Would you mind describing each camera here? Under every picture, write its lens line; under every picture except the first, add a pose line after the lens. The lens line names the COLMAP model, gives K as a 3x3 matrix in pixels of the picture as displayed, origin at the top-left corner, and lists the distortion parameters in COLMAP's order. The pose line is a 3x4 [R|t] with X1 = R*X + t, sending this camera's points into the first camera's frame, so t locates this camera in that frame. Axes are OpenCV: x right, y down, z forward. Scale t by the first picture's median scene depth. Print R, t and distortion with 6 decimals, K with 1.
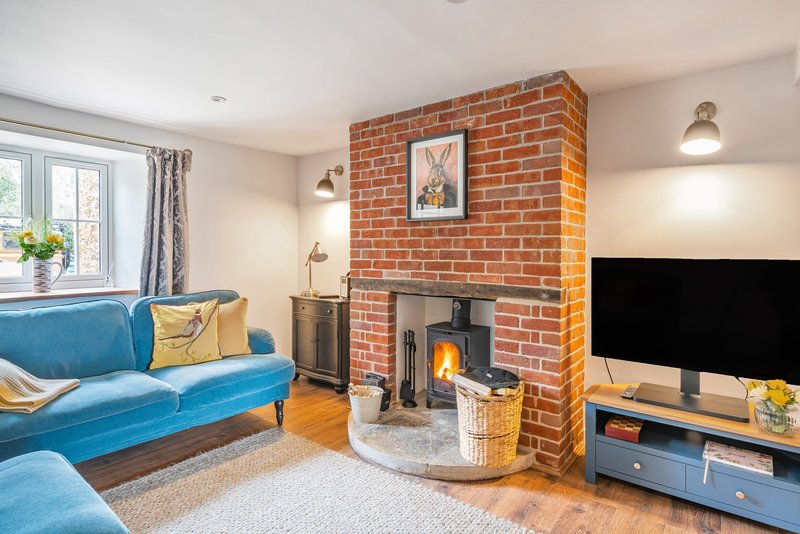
lens RADIAL K [[436.6, 0, 399.1], [0, 436.6, 258.9], [0, 0, 1]] dist [0.001069, 0.001026]
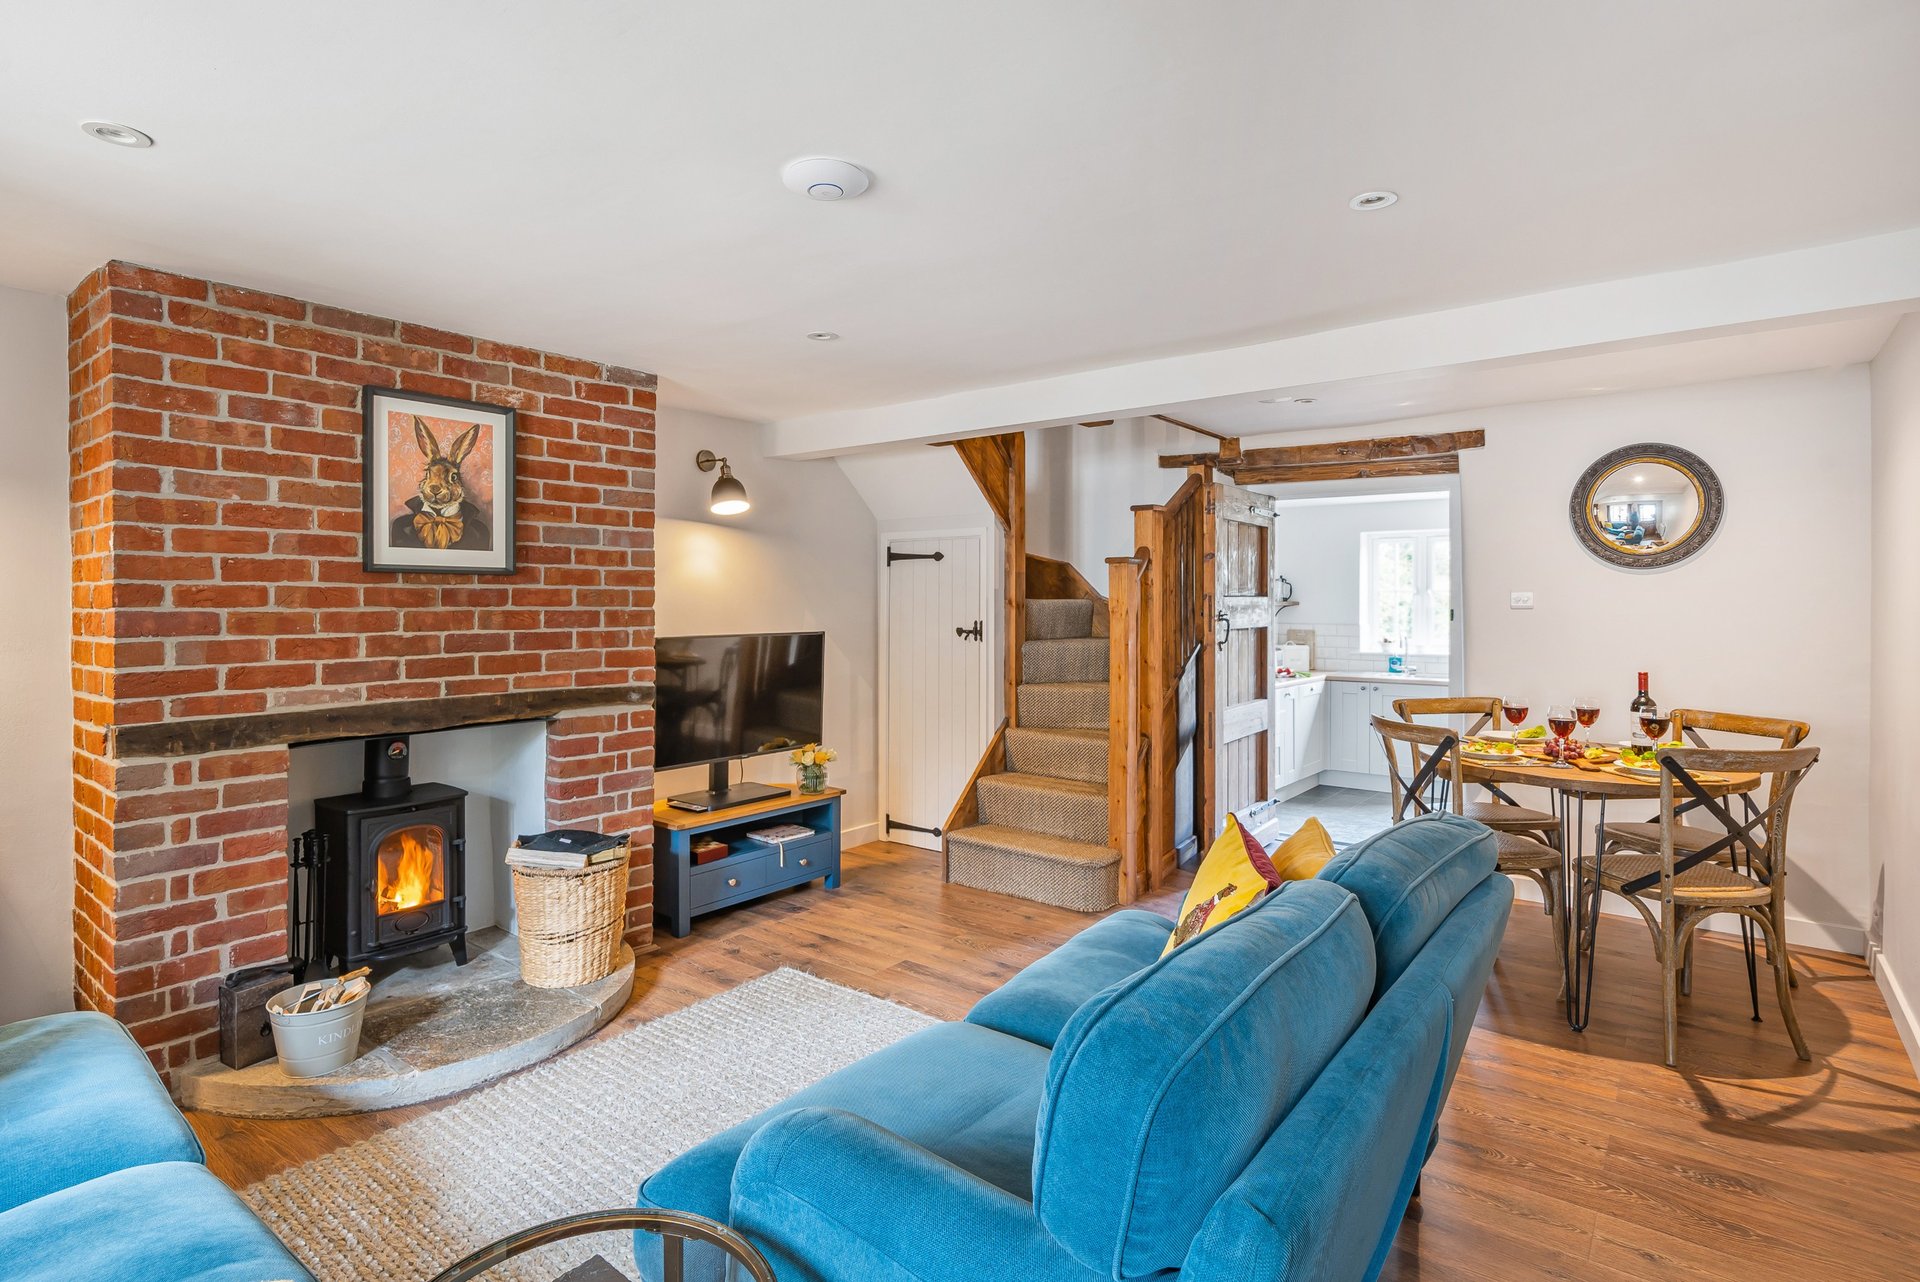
lens RADIAL K [[971.2, 0, 958.2], [0, 971.2, 633.3], [0, 0, 1]] dist [0.001451, 0.000514]
pose [[-0.021154, -0.034492, 0.999181, -1.065551], [0.020394, 0.999182, 0.034924, -0.050308], [-0.999568, 0.021117, -0.020433, 0.477036]]
